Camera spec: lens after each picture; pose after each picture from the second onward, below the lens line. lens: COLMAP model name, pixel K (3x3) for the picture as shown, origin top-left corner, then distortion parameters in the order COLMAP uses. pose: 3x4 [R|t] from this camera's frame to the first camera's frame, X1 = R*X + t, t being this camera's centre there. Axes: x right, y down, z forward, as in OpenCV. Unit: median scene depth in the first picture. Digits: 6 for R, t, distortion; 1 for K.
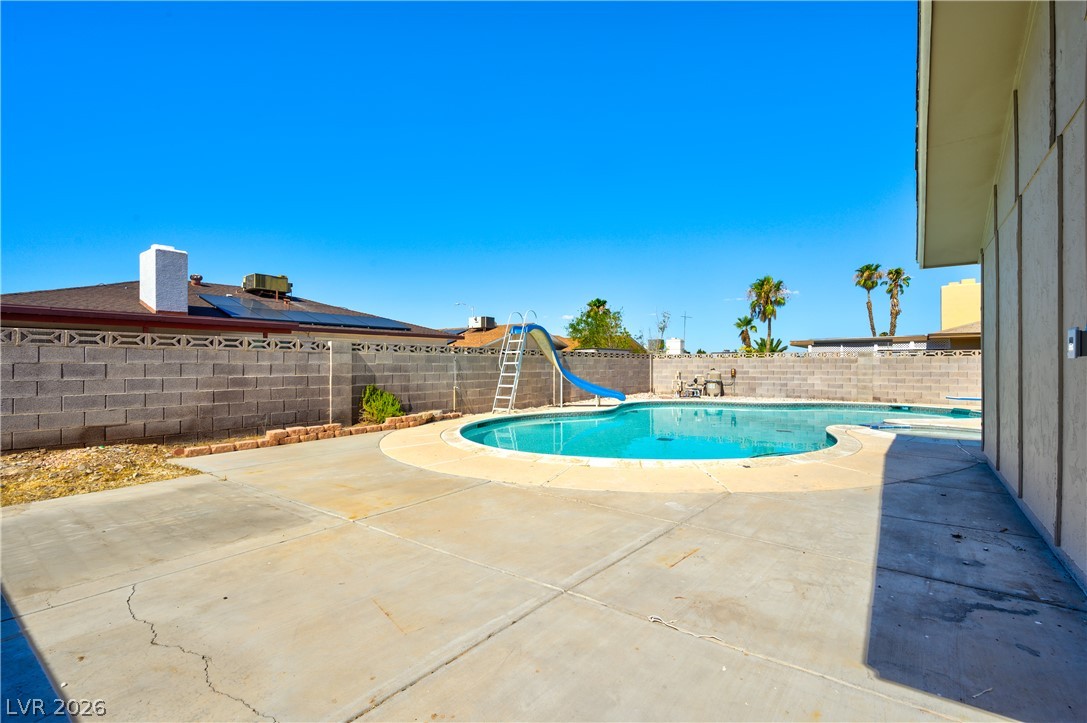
lens RADIAL K [[485.7, 0, 549.5], [0, 485.7, 365.9], [0, 0, 1]] dist [-0.000556, 0.000088]
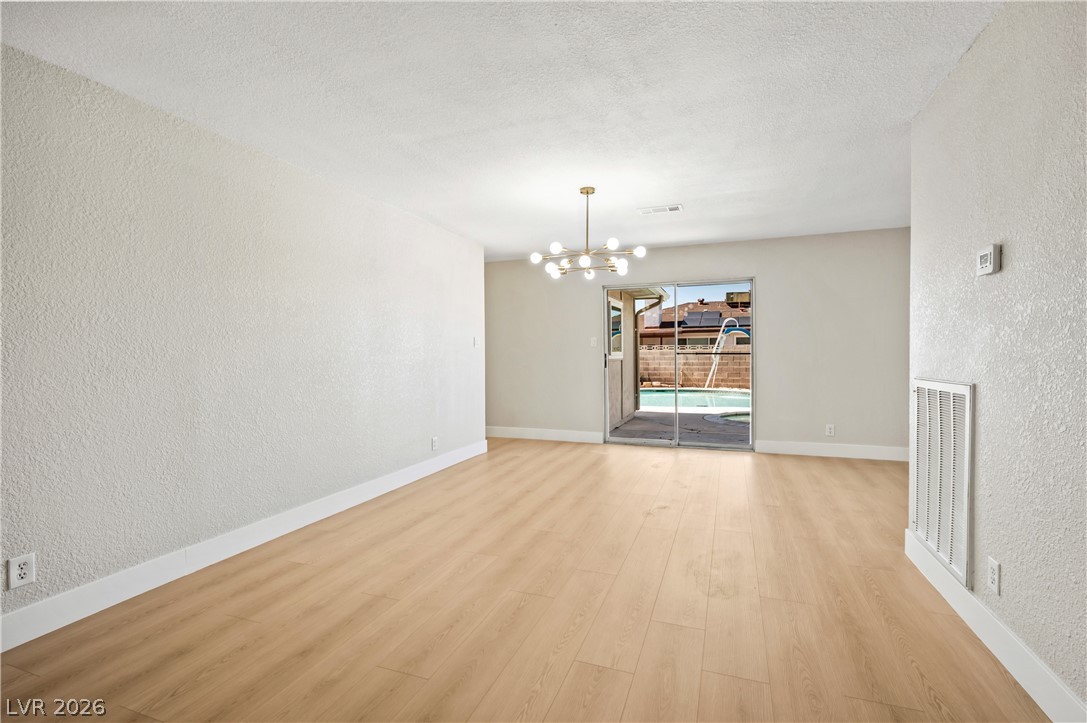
lens RADIAL K [[485.7, 0, 544.8], [0, 485.7, 362.1], [0, 0, 1]] dist [-0.000556, 0.000088]
pose [[0.267949, 0.019424, -0.963237, 0.787150], [0.004149, 0.999764, 0.021314, -0.012487], [0.963424, -0.009708, 0.267805, 0.070396]]
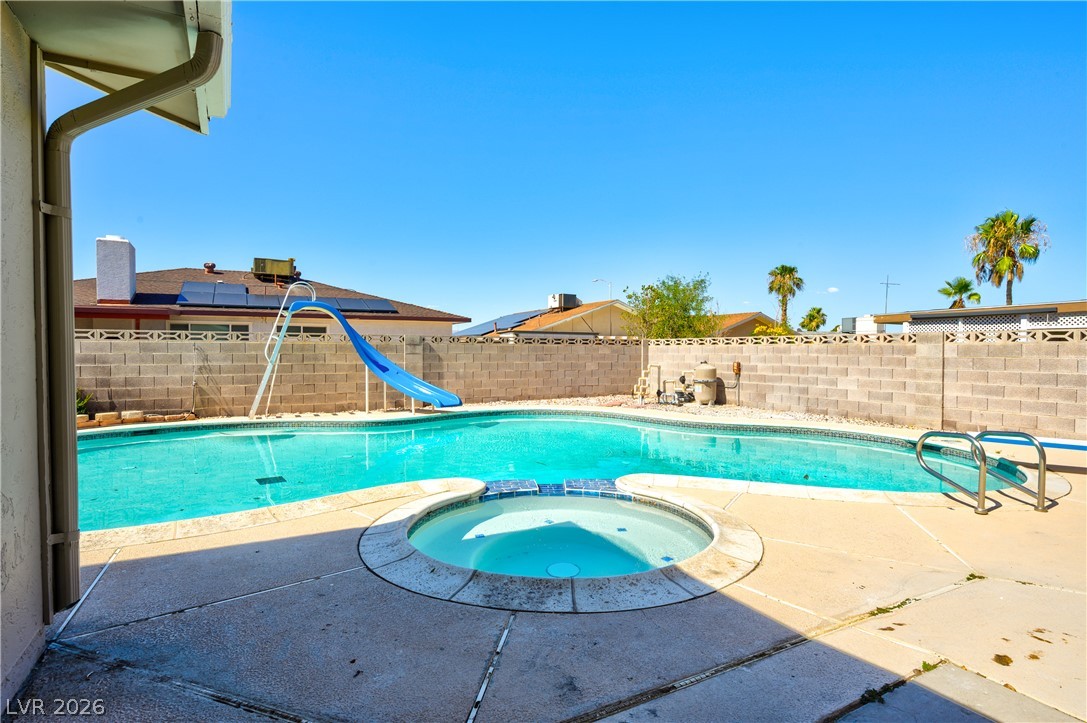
lens RADIAL K [[556.8, 0, 551.6], [0, 556.8, 362.4], [0, 0, 1]] dist [-0.005065, 0.002400]
pose [[0.917268, 0.012255, -0.398082, 0.442336], [-0.005095, 0.999806, 0.019039, -0.006009], [0.398238, -0.015436, 0.917152, 0.245026]]
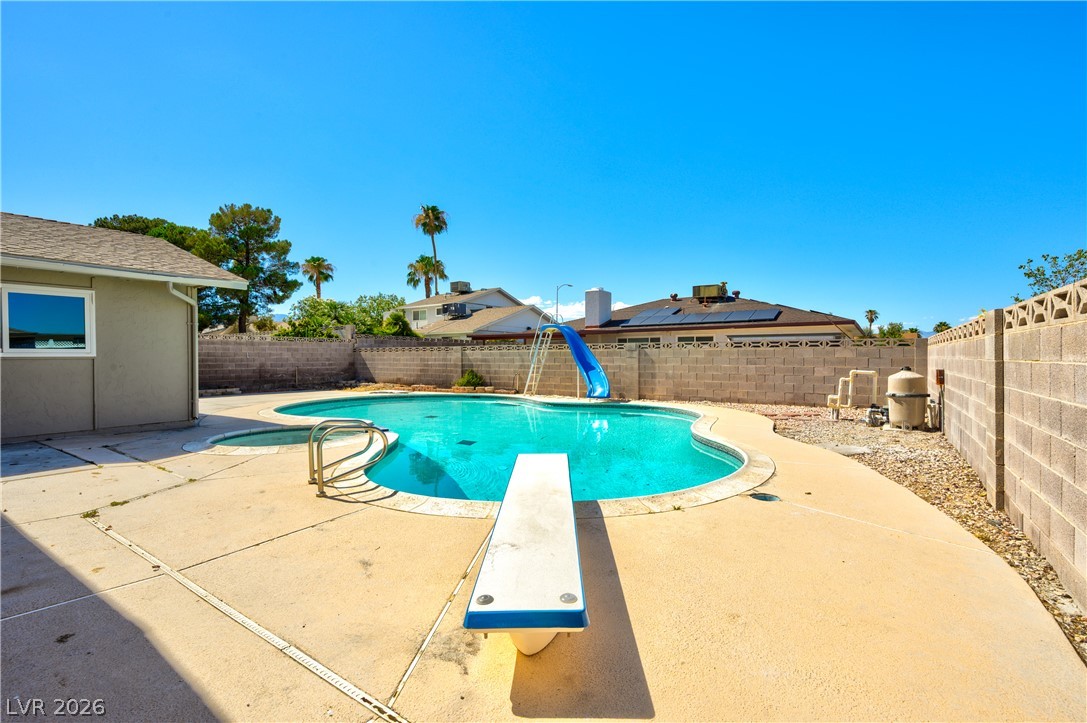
lens RADIAL K [[485.7, 0, 545.2], [0, 485.7, 358.4], [0, 0, 1]] dist [-0.000556, 0.000088]
pose [[0.038676, 0.005939, -0.999234, 0.778526], [0.001363, 0.999981, 0.005996, -0.006345], [0.999251, -0.001594, 0.038667, 0.638147]]
